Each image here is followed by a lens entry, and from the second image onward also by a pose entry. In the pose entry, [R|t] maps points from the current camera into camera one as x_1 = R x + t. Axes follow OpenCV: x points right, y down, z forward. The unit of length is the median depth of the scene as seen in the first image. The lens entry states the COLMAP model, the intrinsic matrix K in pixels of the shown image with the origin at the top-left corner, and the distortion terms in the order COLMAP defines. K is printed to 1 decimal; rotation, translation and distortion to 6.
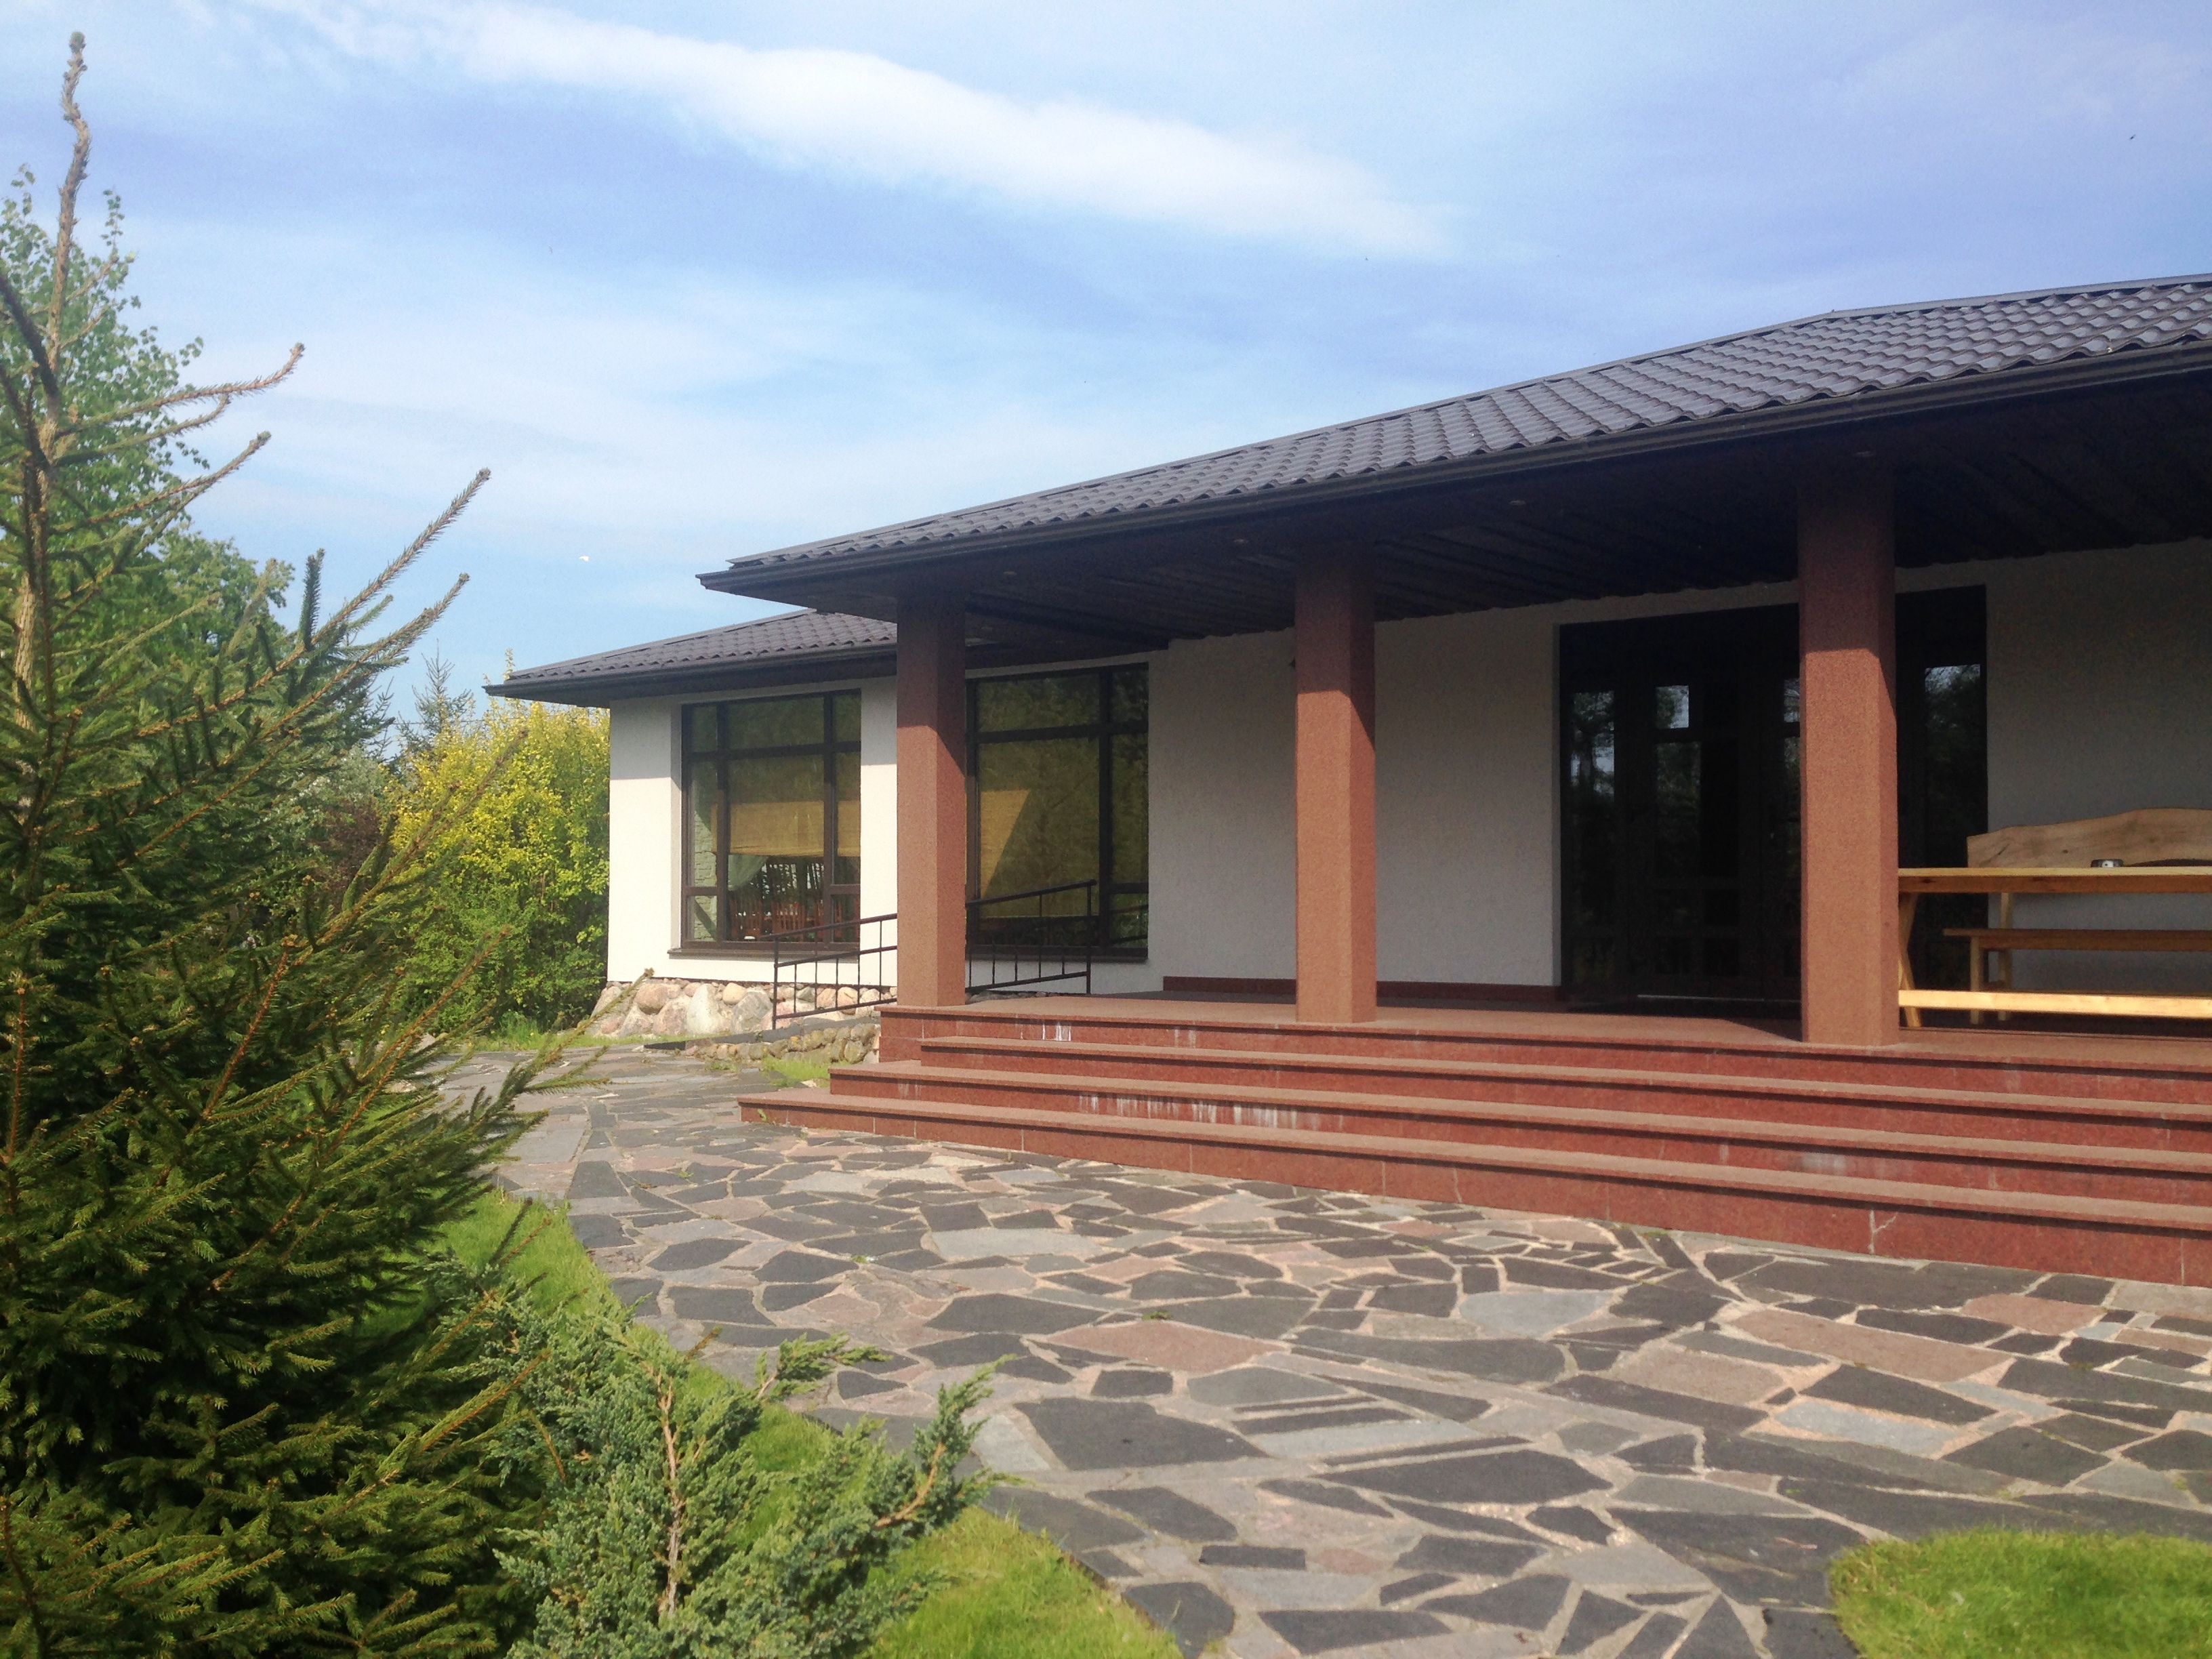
lens RADIAL K [[2108.6, 0, 1089.0], [0, 2108.6, 844.4], [0, 0, 1]] dist [0.193966, -0.290150]
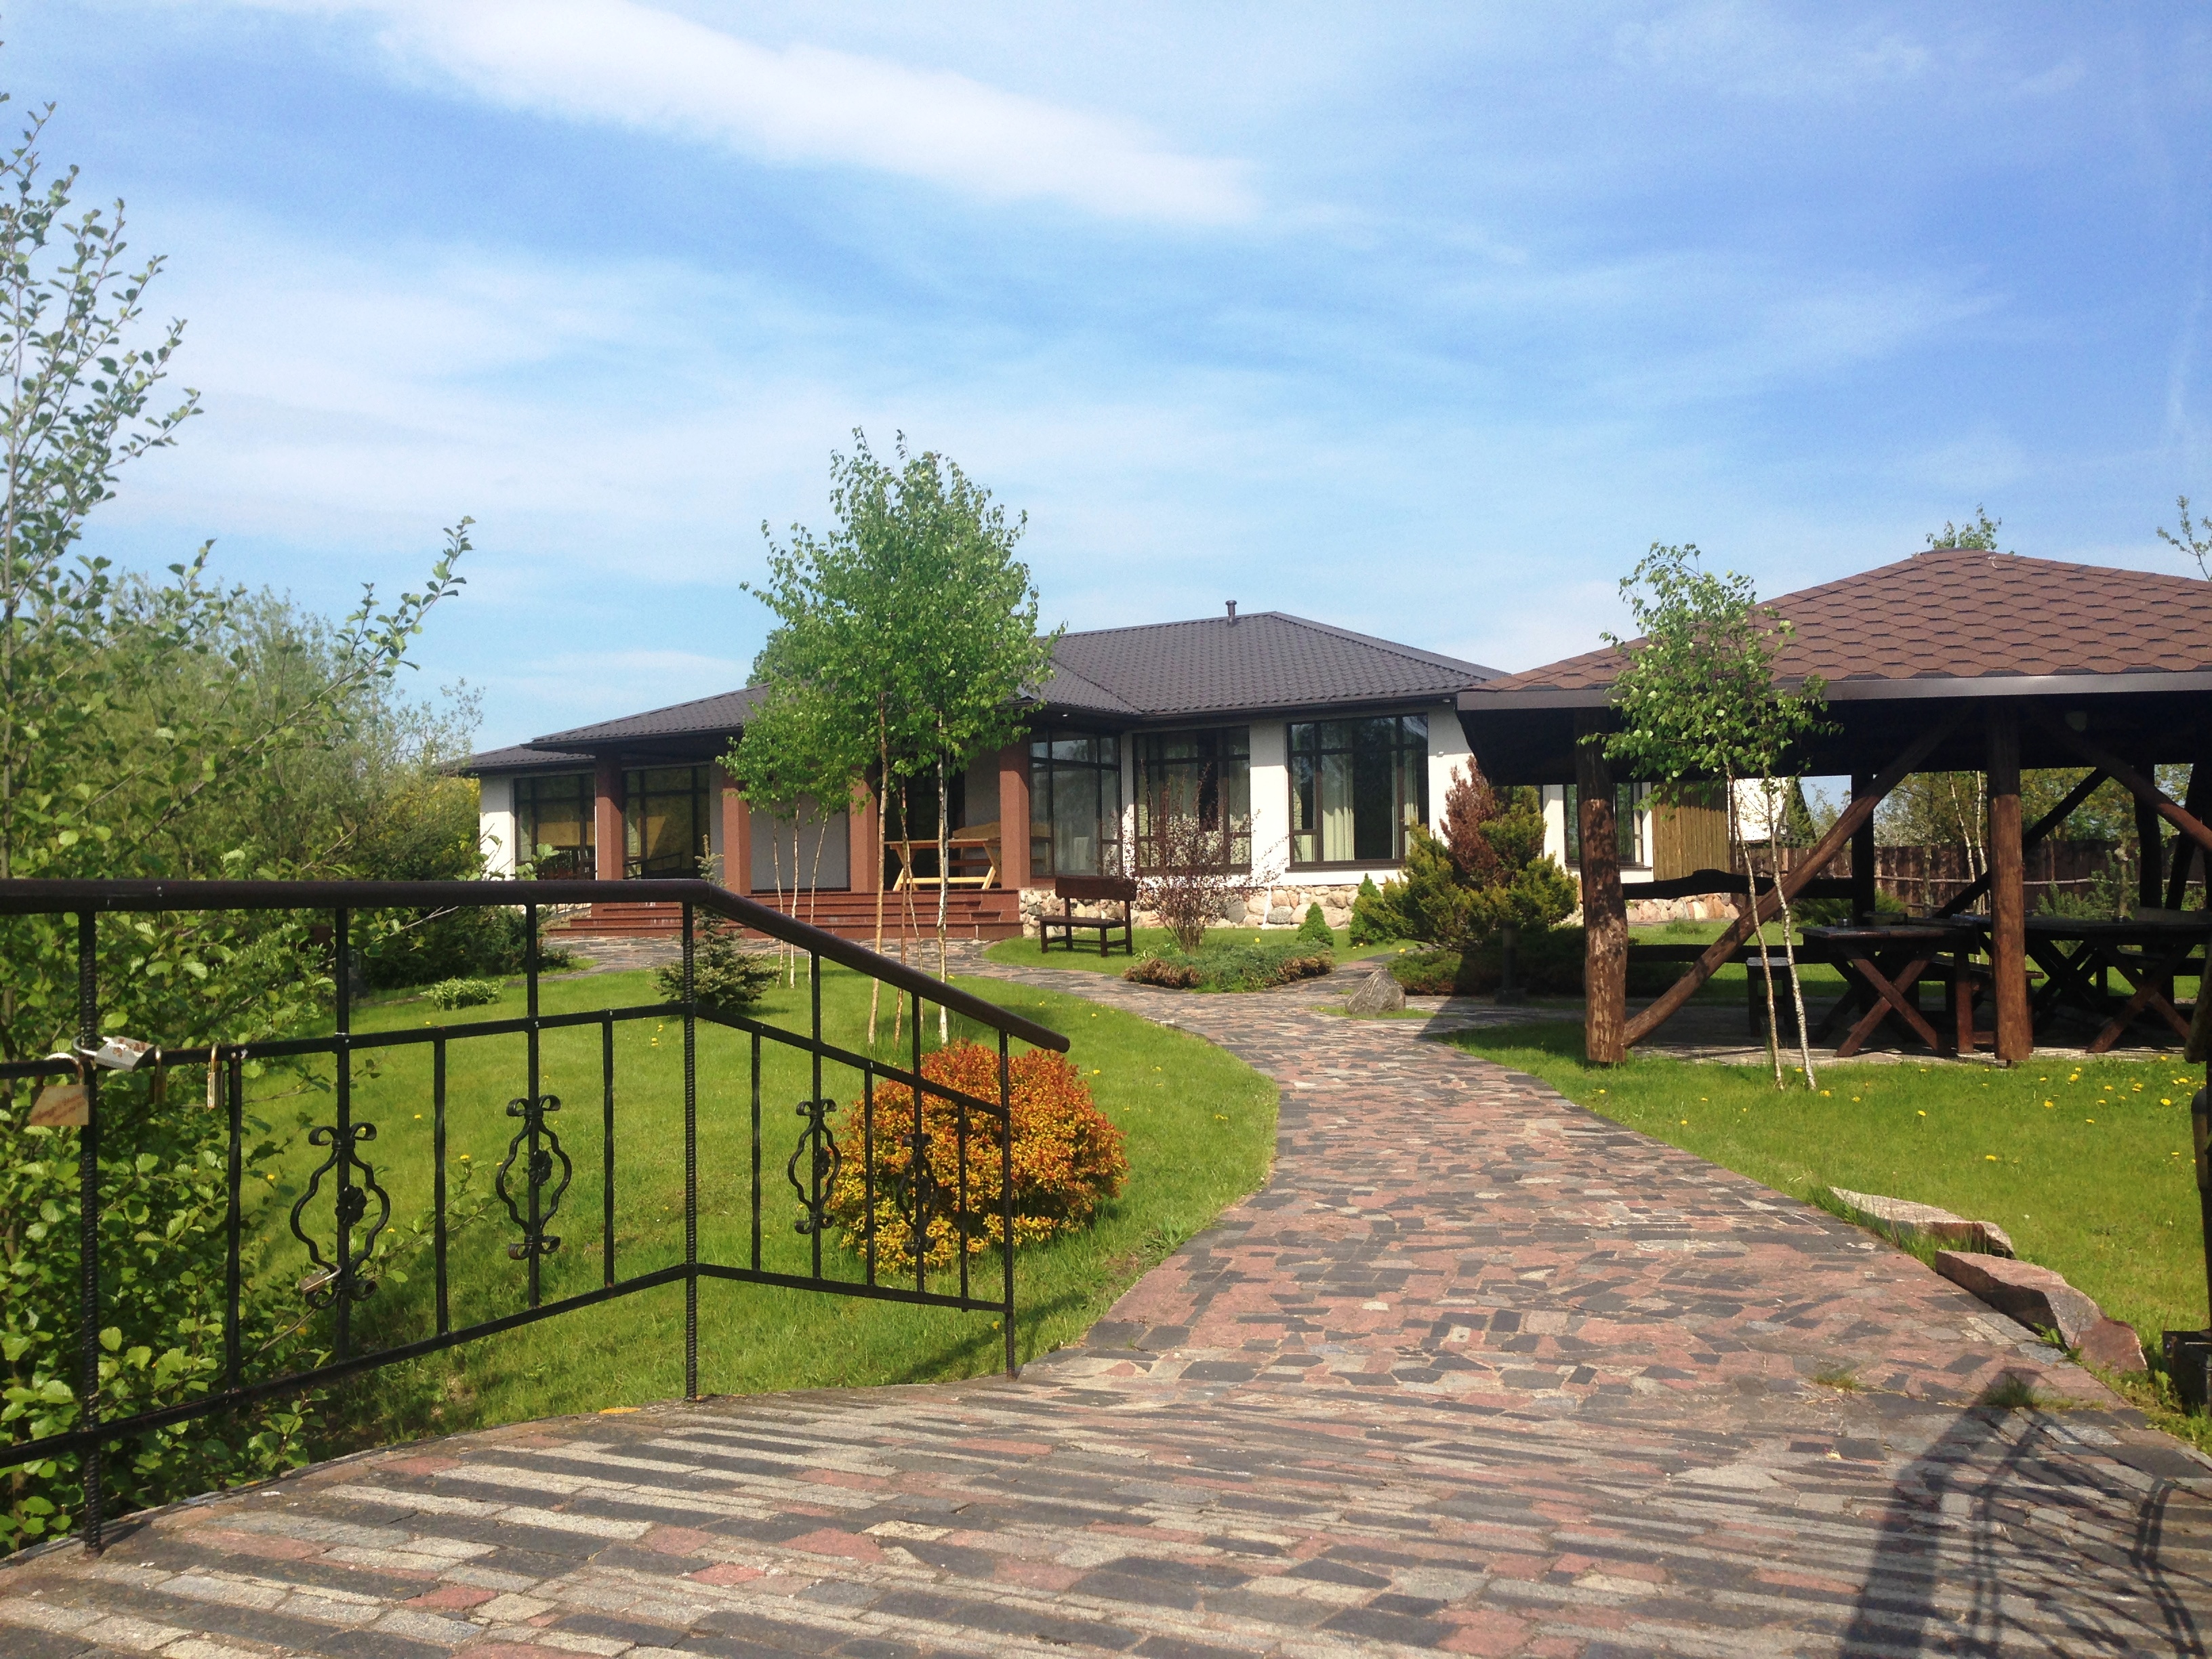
lens RADIAL K [[2108.6, 0, 1089.0], [0, 2108.6, 844.4], [0, 0, 1]] dist [0.193966, -0.290150]
pose [[0.995199, -0.012578, 0.097062, 0.185505], [0.011796, 0.999893, 0.008630, -0.008767], [-0.097160, -0.007443, 0.995241, -1.261624]]
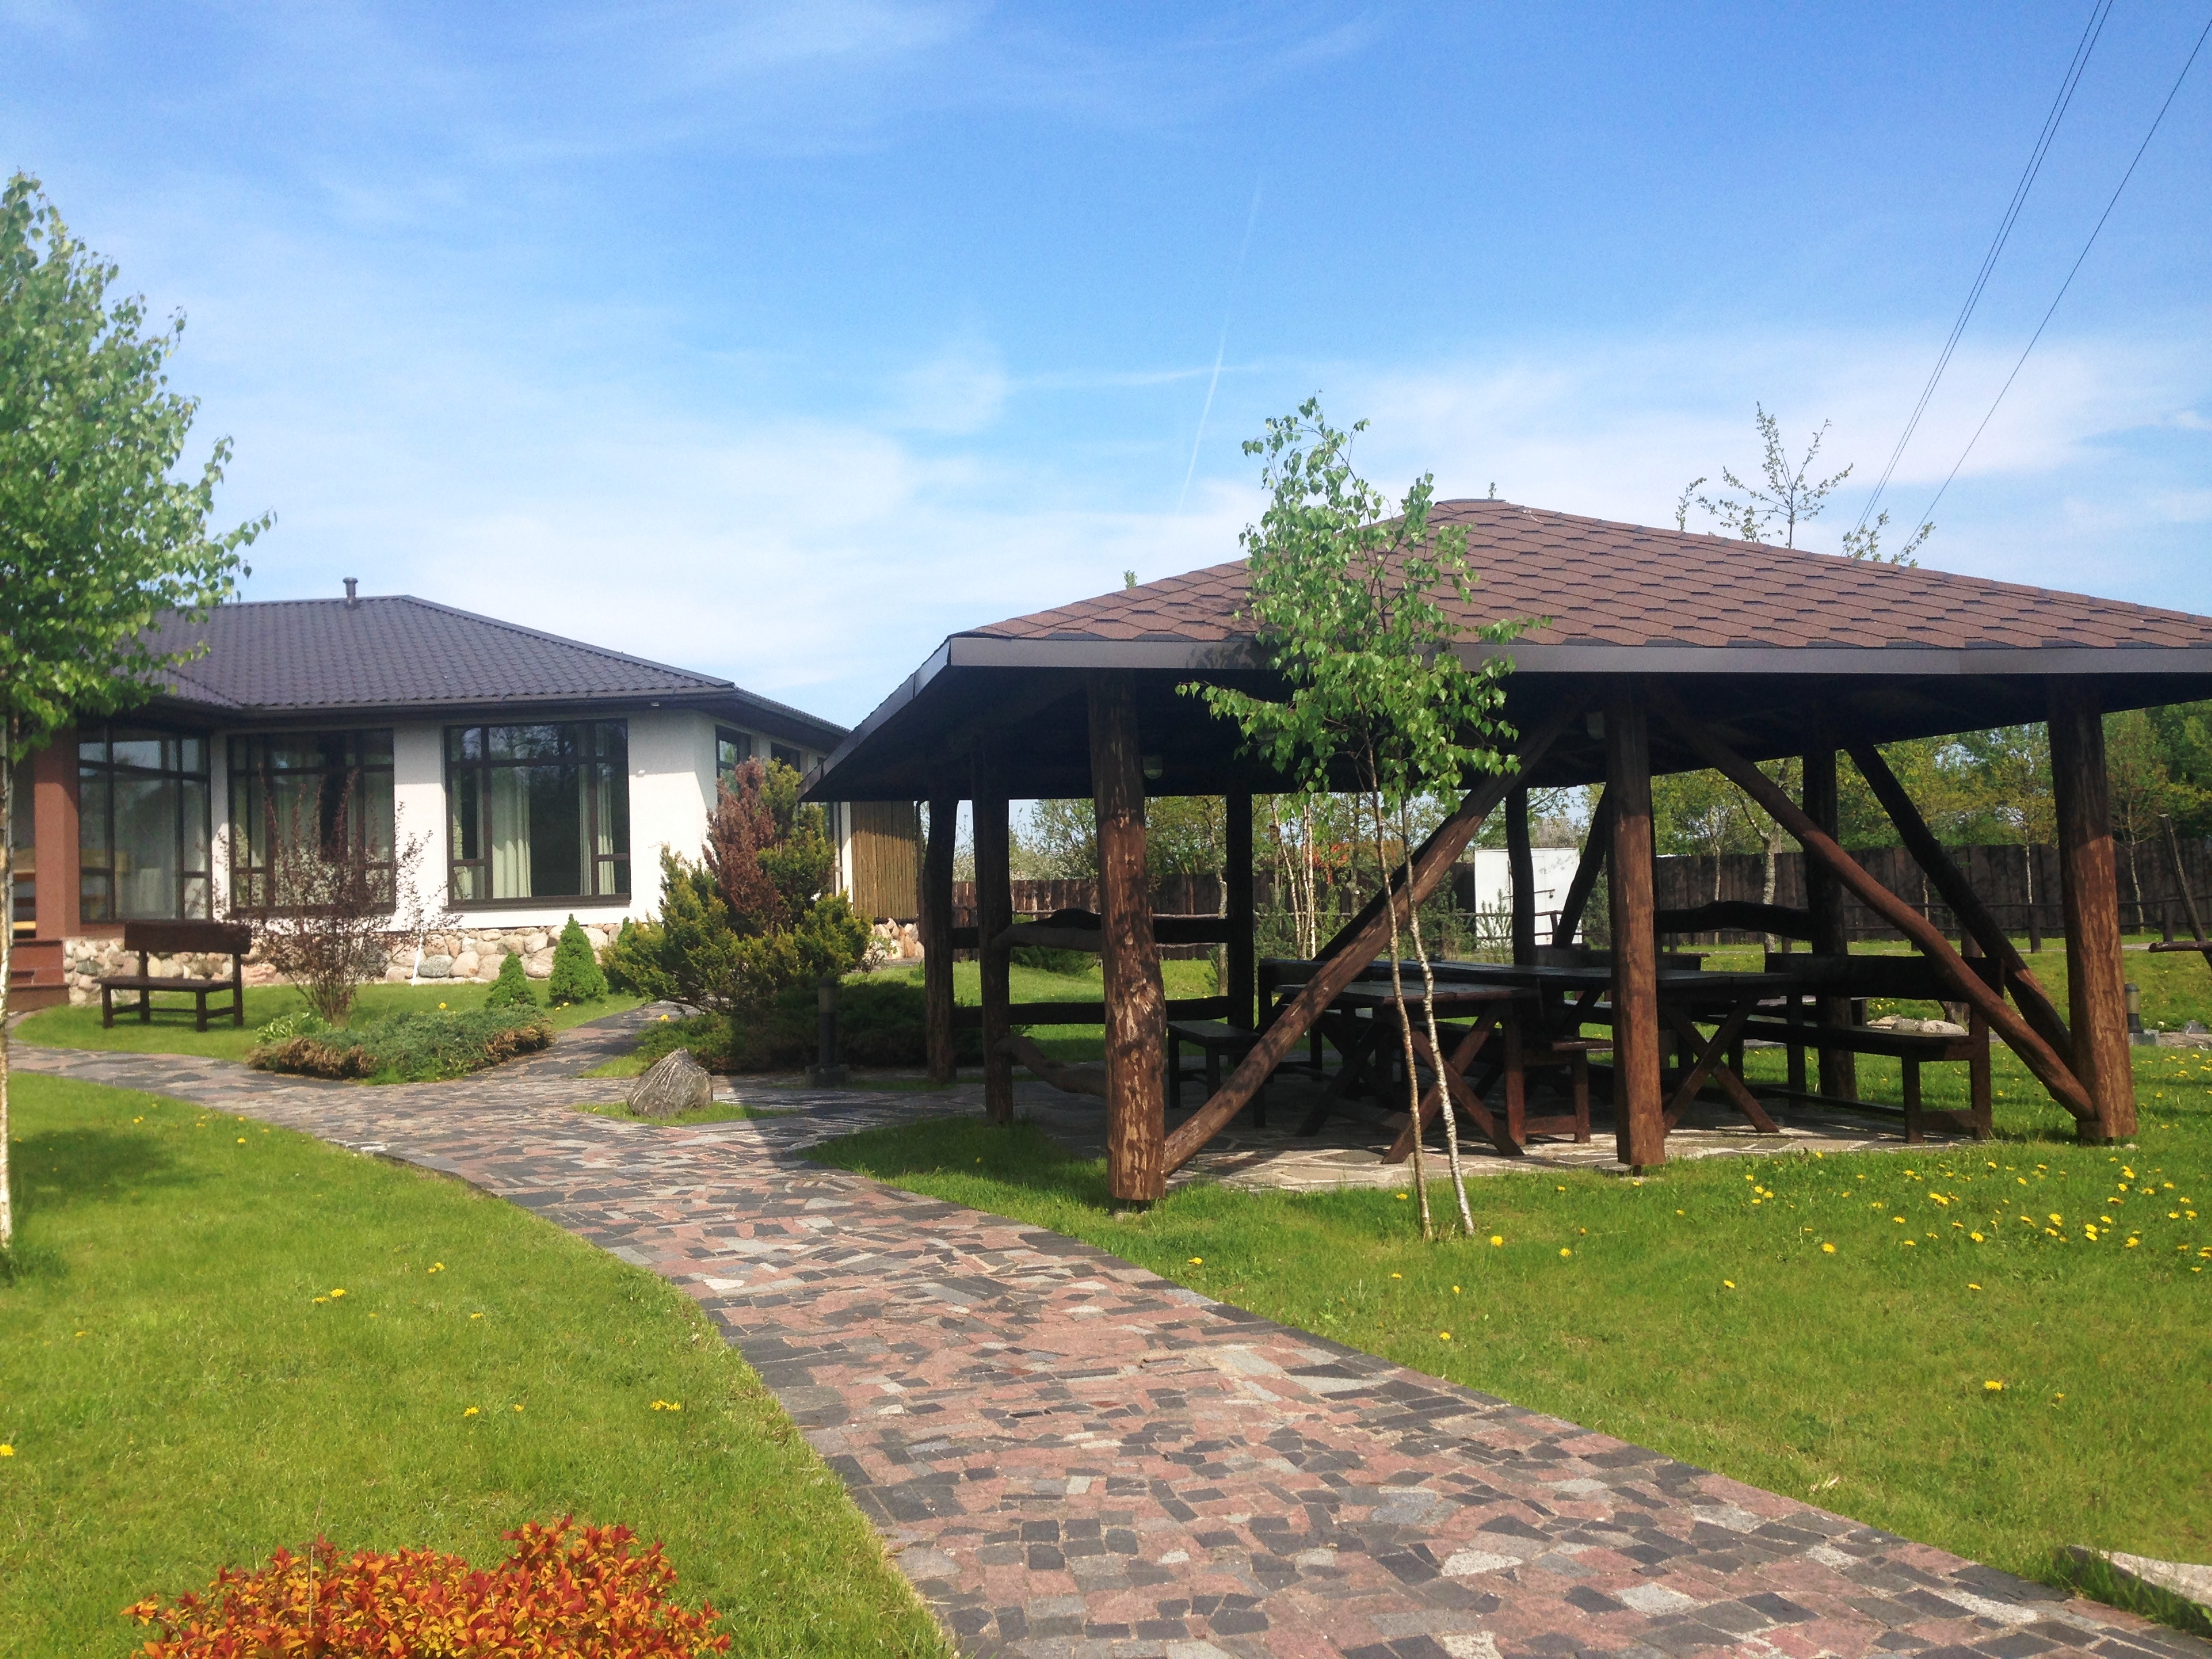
lens RADIAL K [[2108.6, 0, 1089.0], [0, 2108.6, 844.4], [0, 0, 1]] dist [0.193966, -0.290150]
pose [[0.865242, -0.005122, 0.501328, 0.176359], [0.007451, 0.999969, -0.002644, -0.006923], [-0.501299, 0.006023, 0.865253, -0.983619]]
